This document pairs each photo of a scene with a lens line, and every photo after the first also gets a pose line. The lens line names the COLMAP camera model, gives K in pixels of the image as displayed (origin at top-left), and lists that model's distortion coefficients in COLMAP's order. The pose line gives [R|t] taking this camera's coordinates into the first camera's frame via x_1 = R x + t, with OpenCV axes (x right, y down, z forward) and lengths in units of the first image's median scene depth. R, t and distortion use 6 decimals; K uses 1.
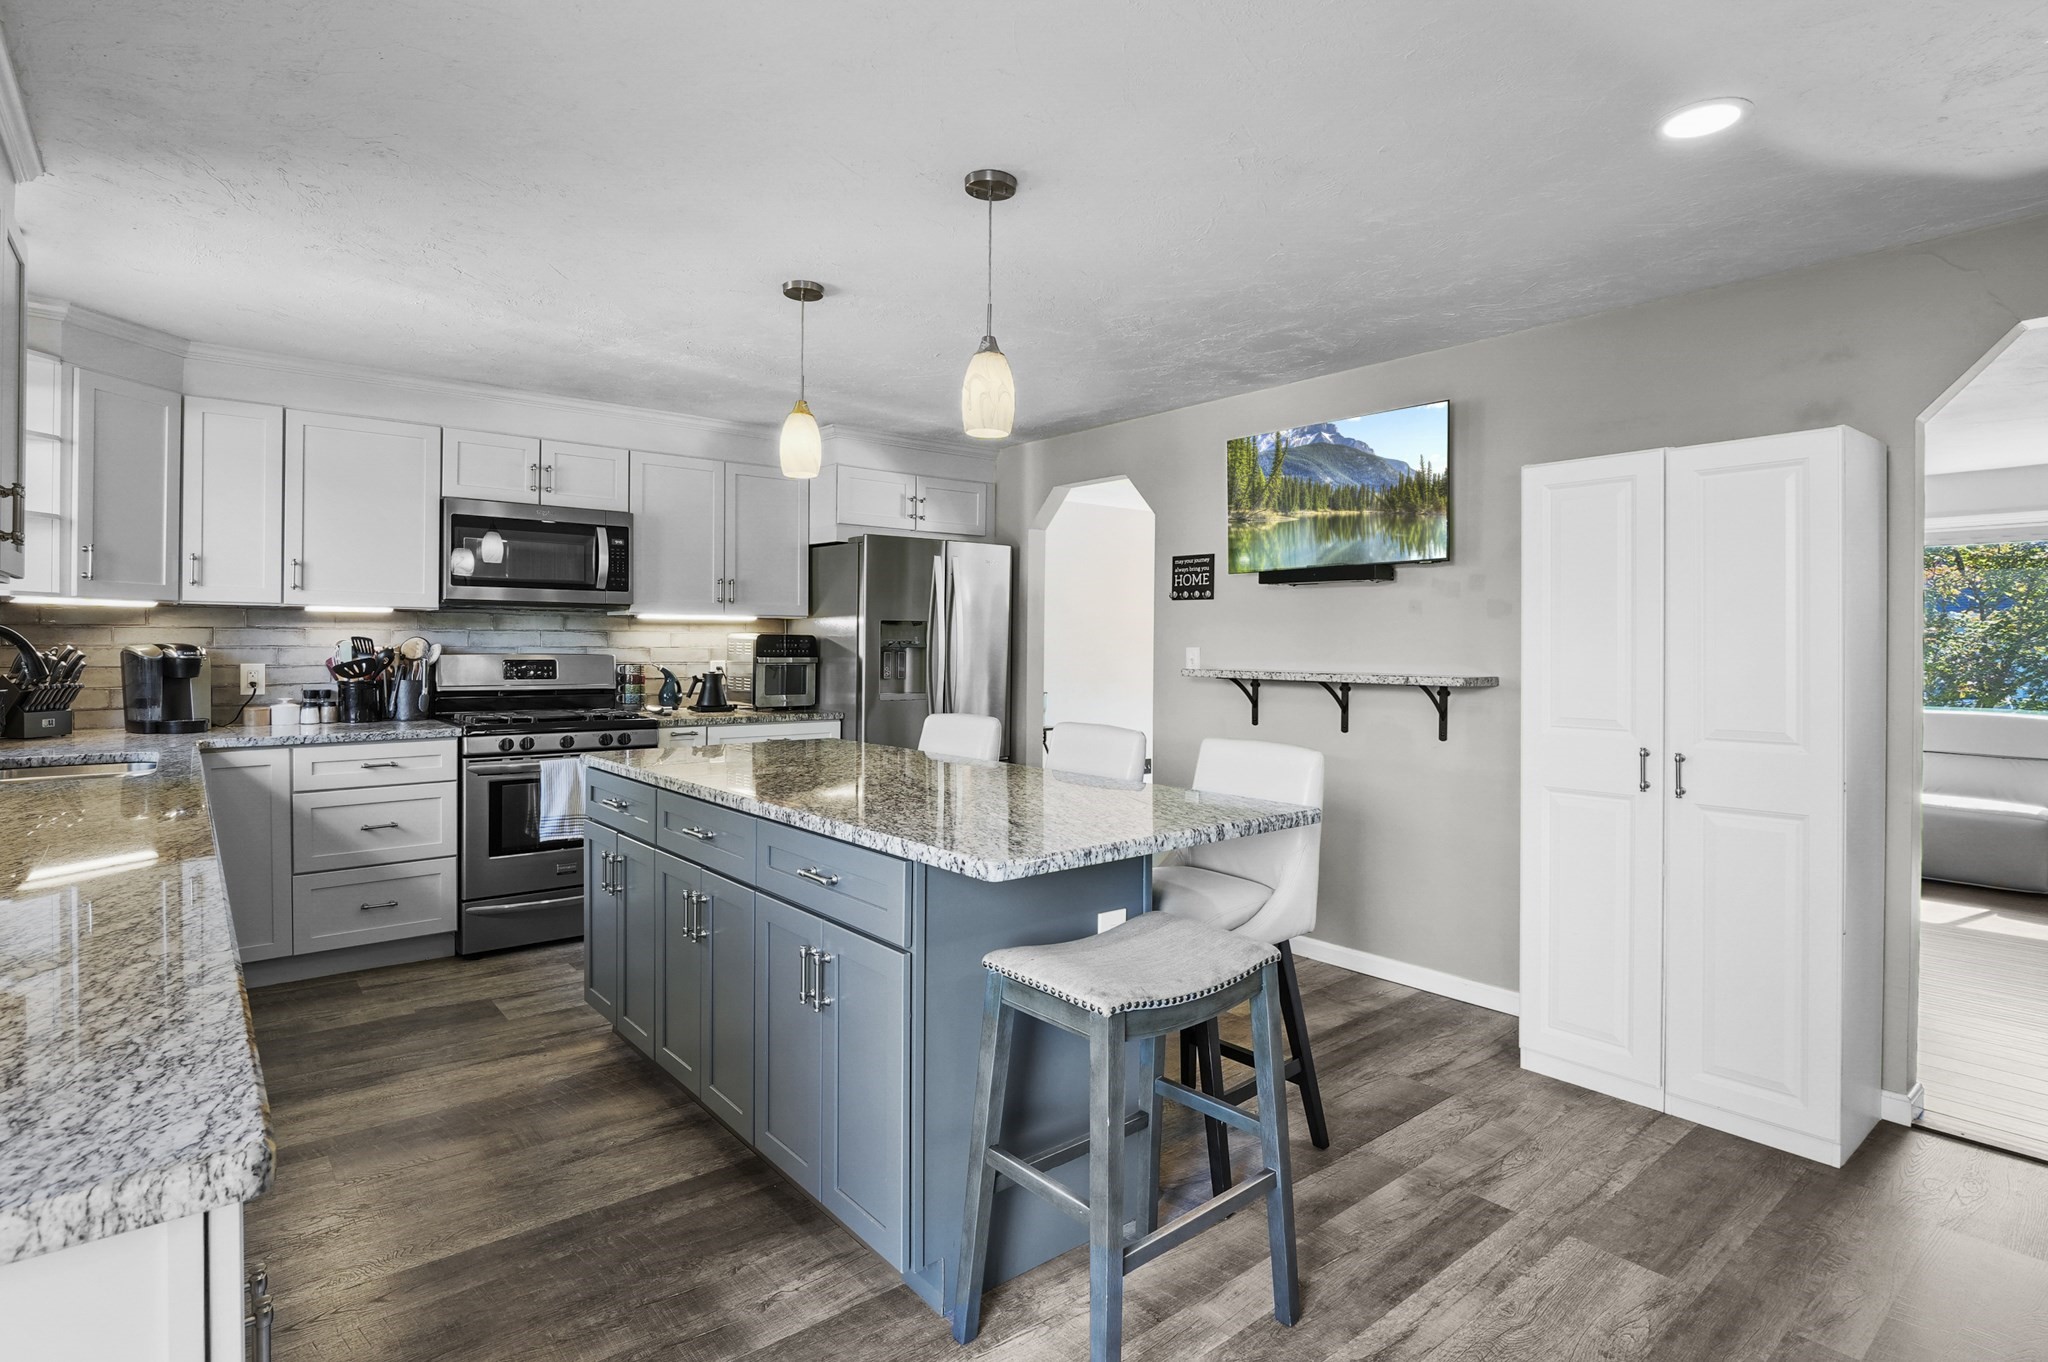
lens RADIAL K [[1030.8, 0, 1018.4], [0, 1030.8, 651.9], [0, 0, 1]] dist [-0.002724, -0.007336]
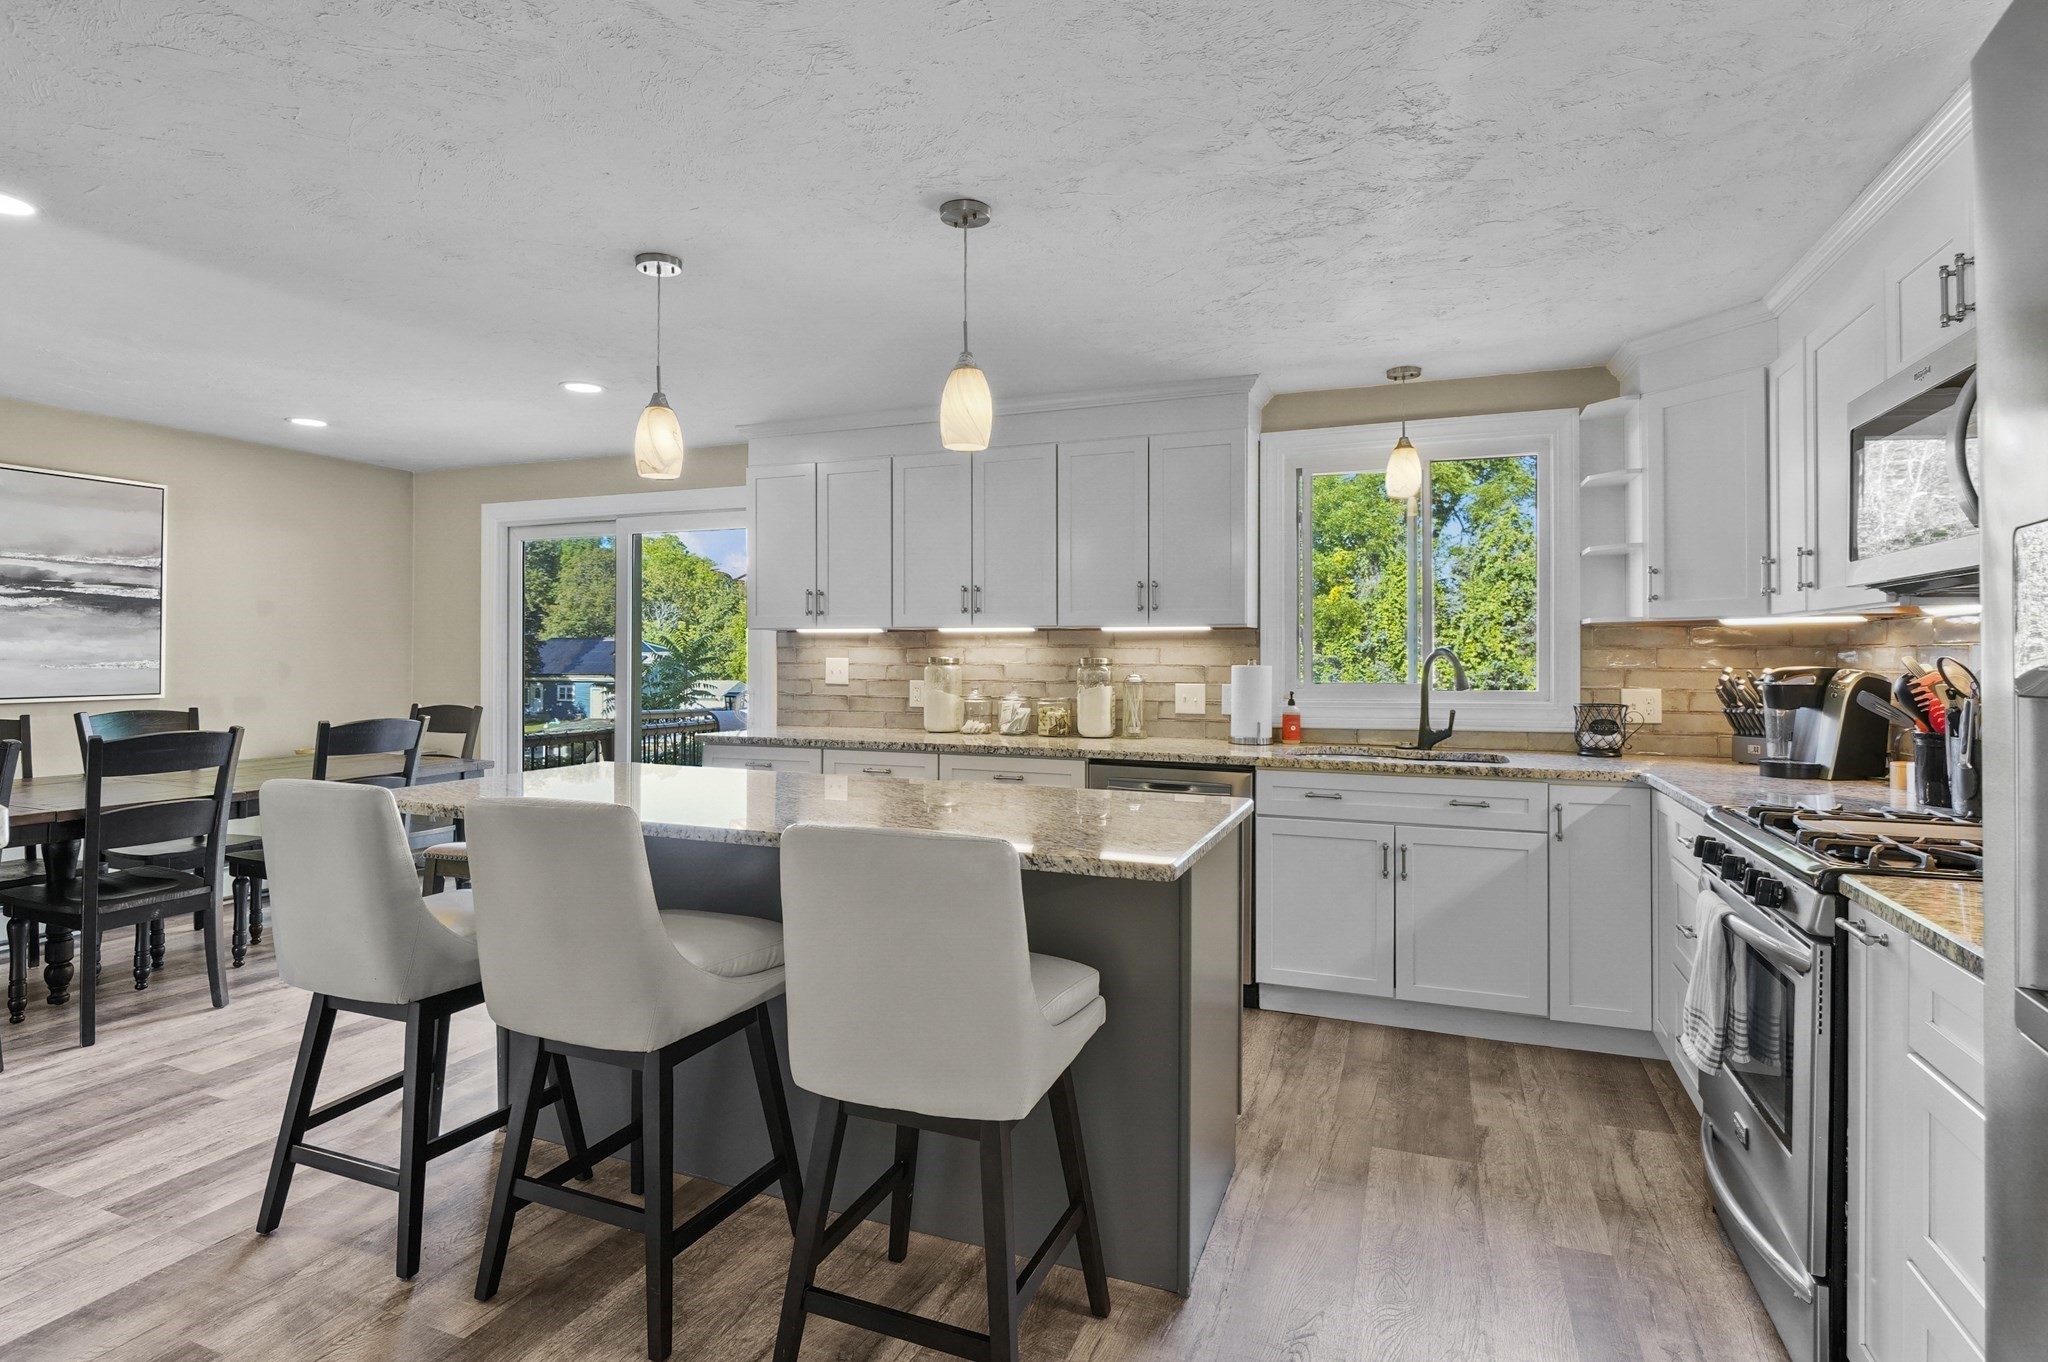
lens RADIAL K [[1030.8, 0, 1018.4], [0, 1030.8, 651.9], [0, 0, 1]] dist [-0.002724, -0.007336]
pose [[-0.878732, -0.011739, -0.477172, 0.092994], [-0.012344, 0.999922, -0.001868, -0.009423], [0.477157, 0.004248, -0.878808, 1.248119]]
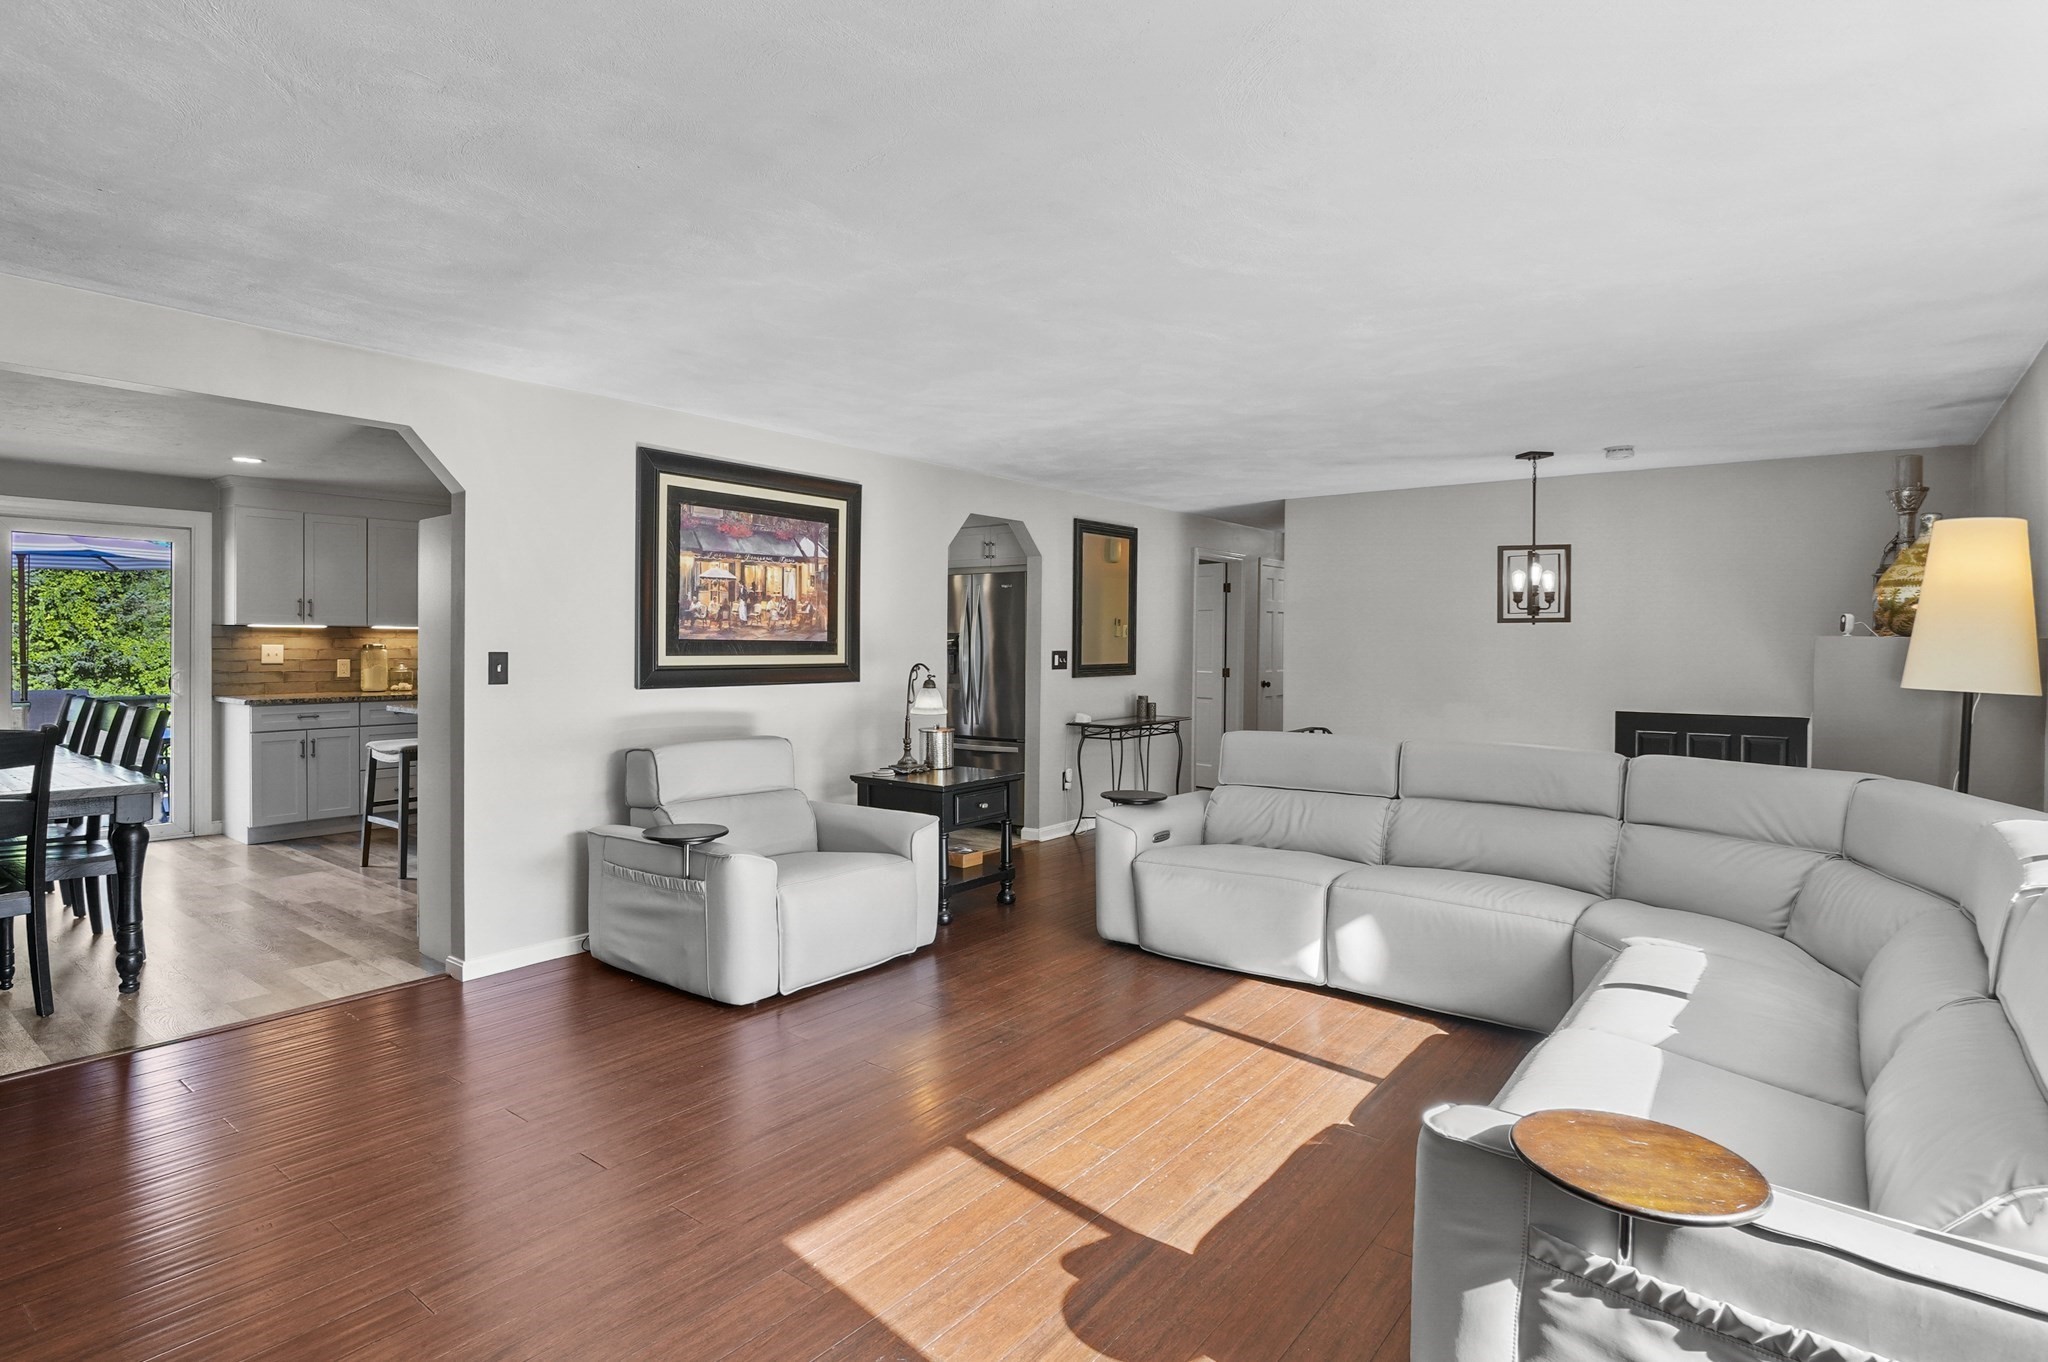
lens RADIAL K [[1030.8, 0, 1018.4], [0, 1030.8, 651.9], [0, 0, 1]] dist [-0.002724, -0.007336]
pose [[0.216667, 0.003400, -0.976240, 1.570610], [-0.013352, 0.999911, 0.000520, -0.007945], [0.976154, 0.012922, 0.216693, 0.931149]]
